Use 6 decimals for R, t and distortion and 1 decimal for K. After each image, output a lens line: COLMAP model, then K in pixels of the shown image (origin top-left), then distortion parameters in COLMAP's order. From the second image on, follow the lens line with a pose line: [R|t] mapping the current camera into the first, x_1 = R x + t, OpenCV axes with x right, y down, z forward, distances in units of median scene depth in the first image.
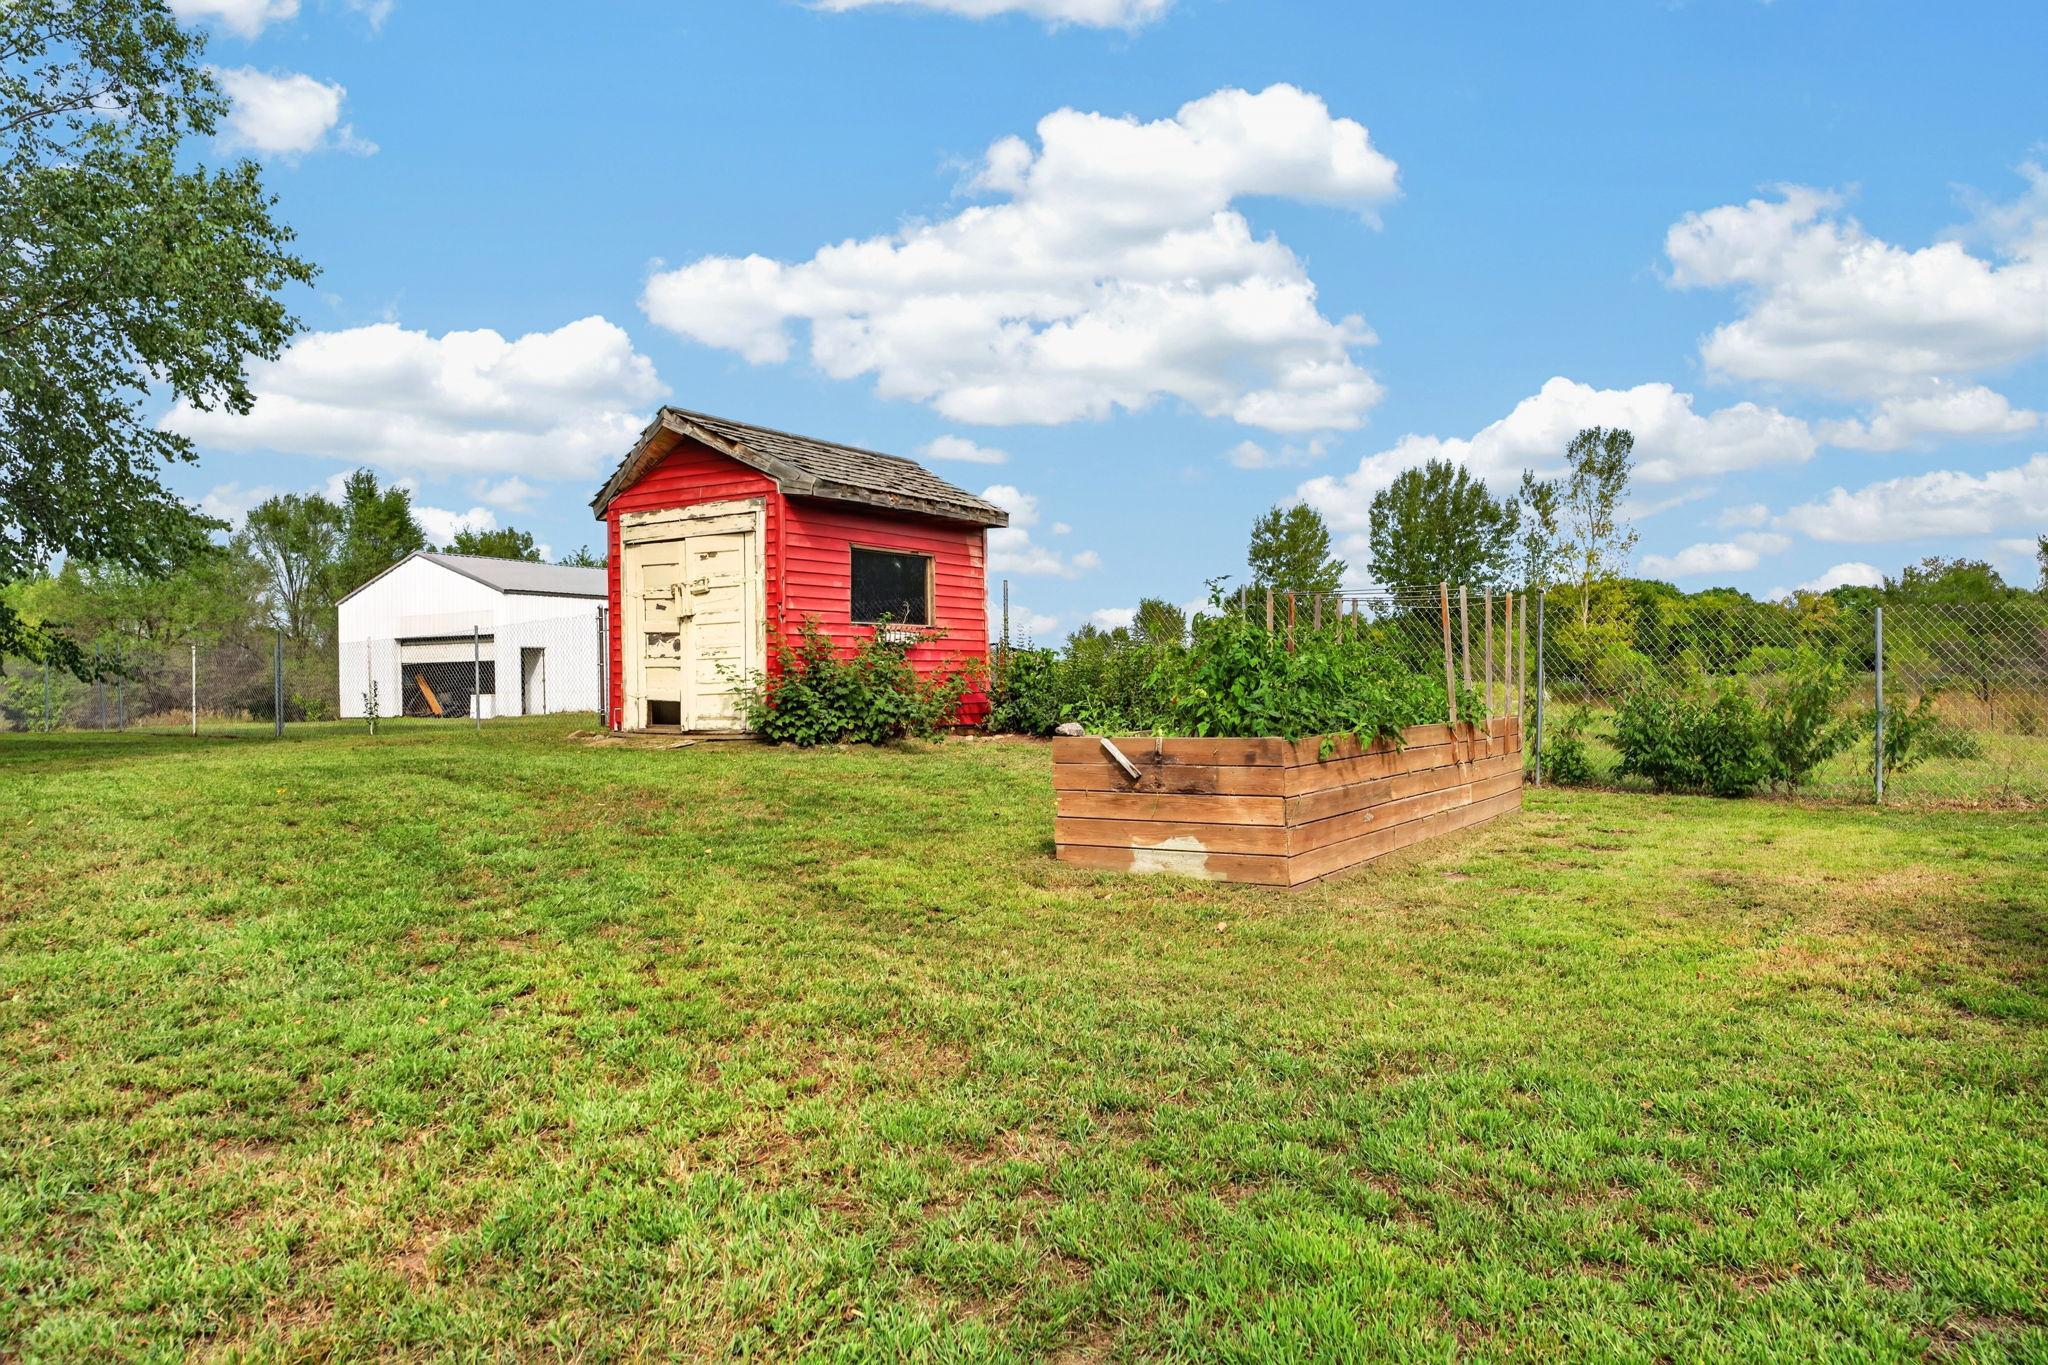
lens RADIAL K [[1346.7, 0, 1017.9], [0, 1346.7, 679.0], [0, 0, 1]] dist [0.002777, -0.003974]
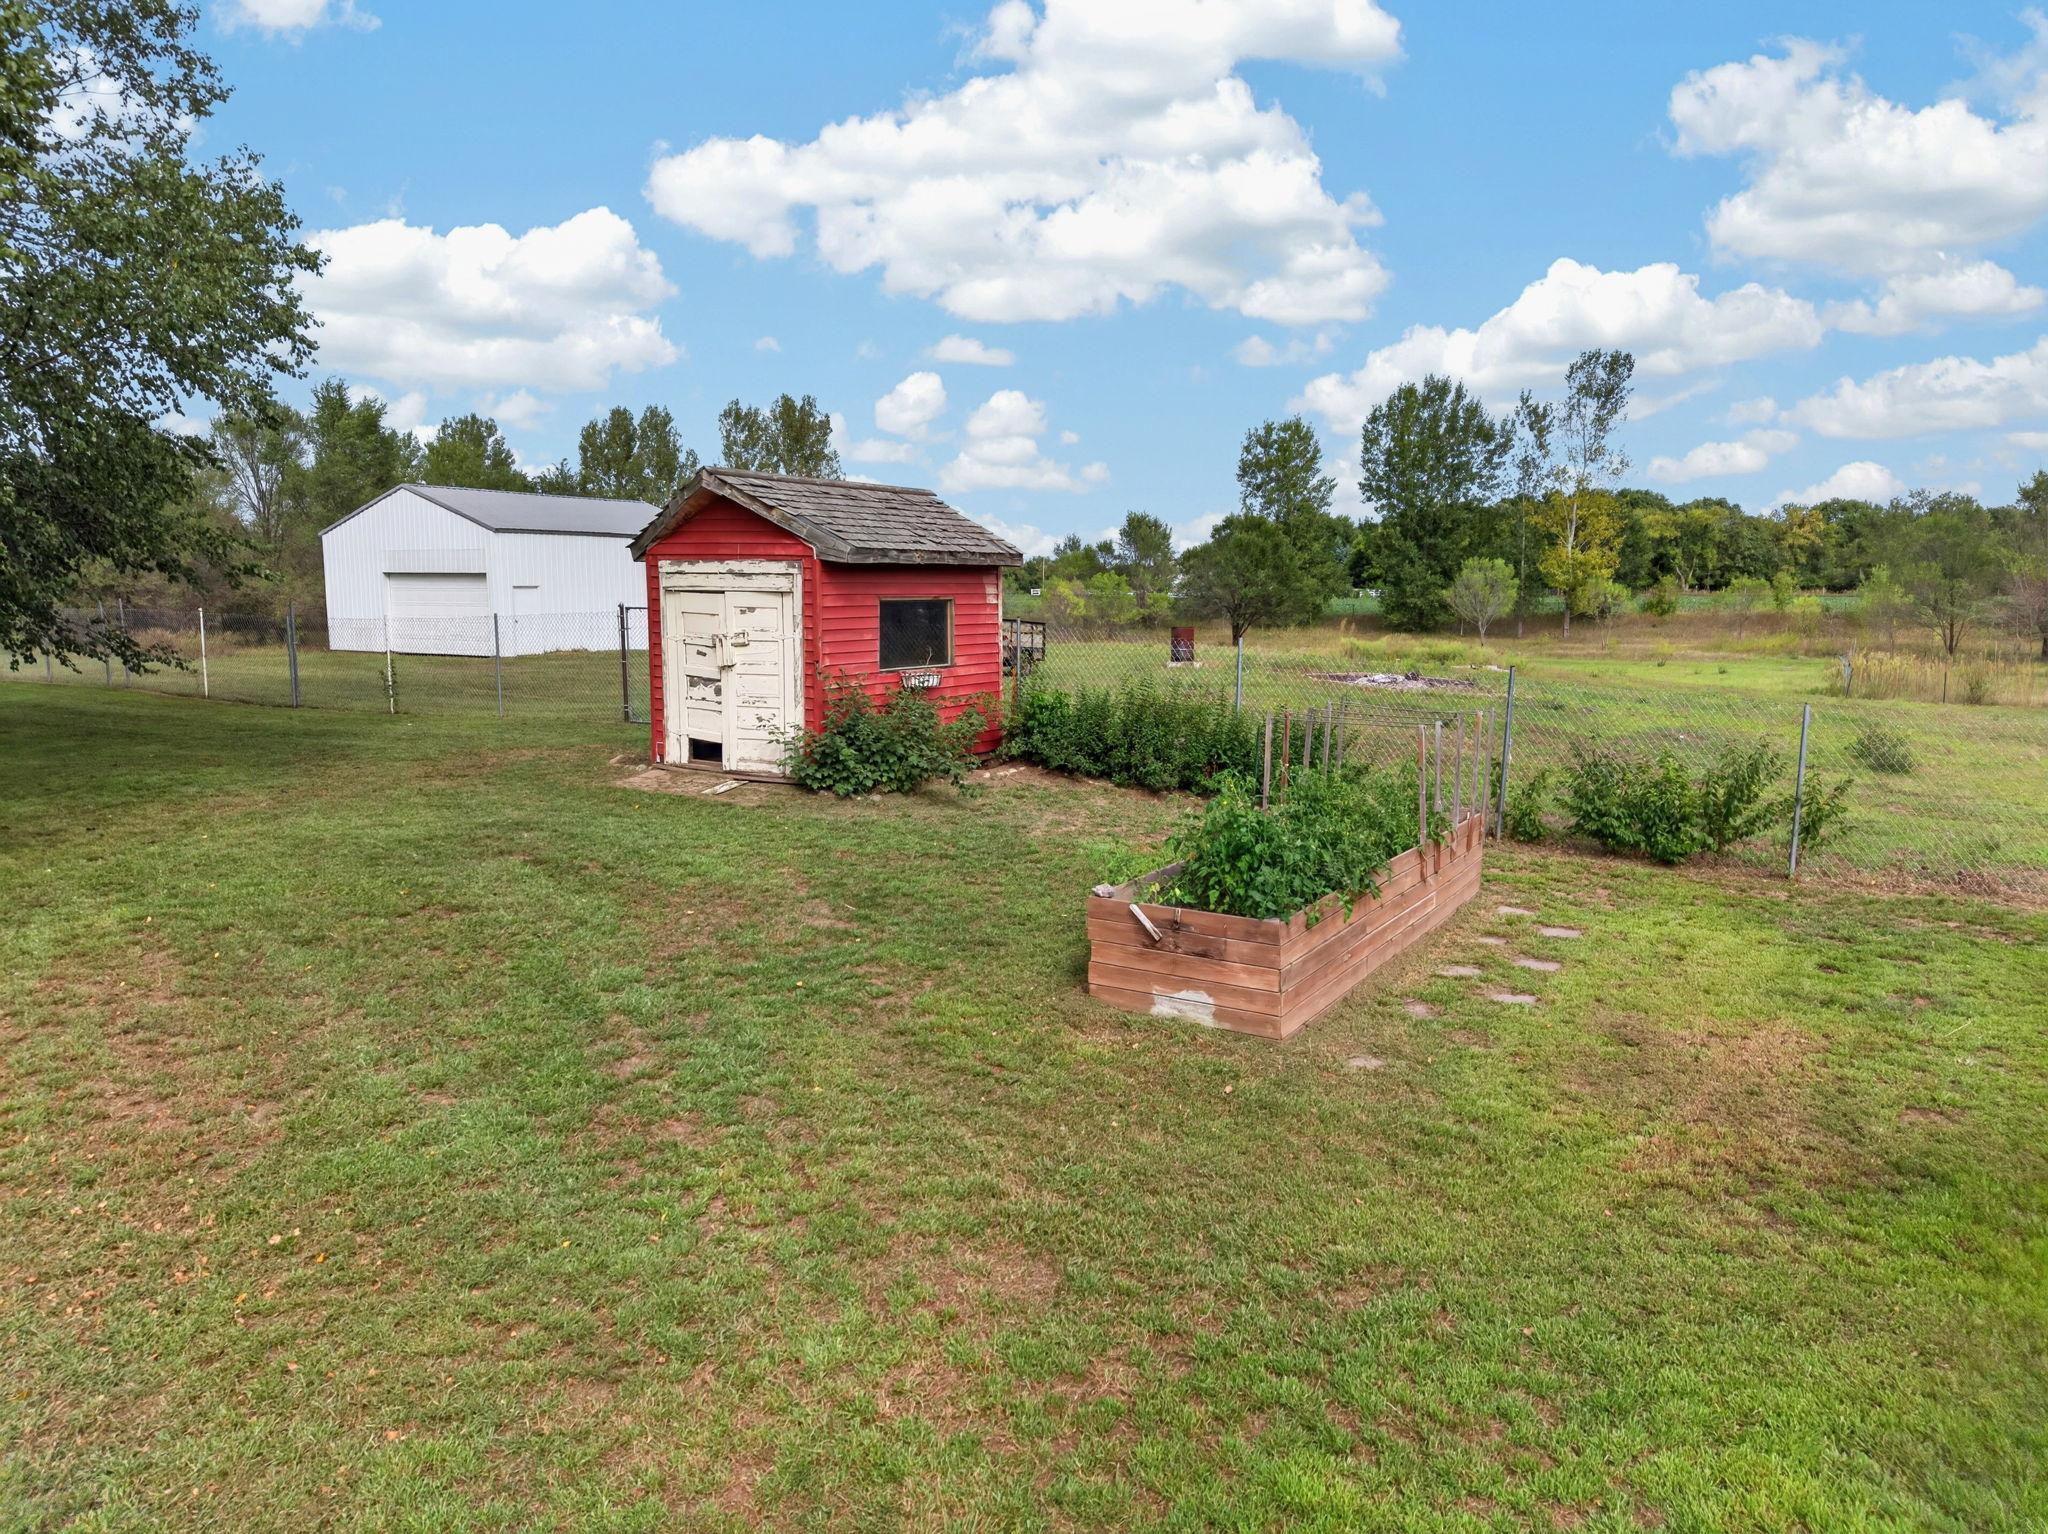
lens RADIAL K [[1374.6, 0, 1035.6], [0, 1374.6, 759.1], [0, 0, 1]] dist [0.023093, -0.023407]
pose [[0.999294, 0.016230, 0.033888, -0.033647], [-0.021186, 0.988242, 0.151422, -0.135819], [-0.031031, -0.152033, 0.987888, -0.098351]]
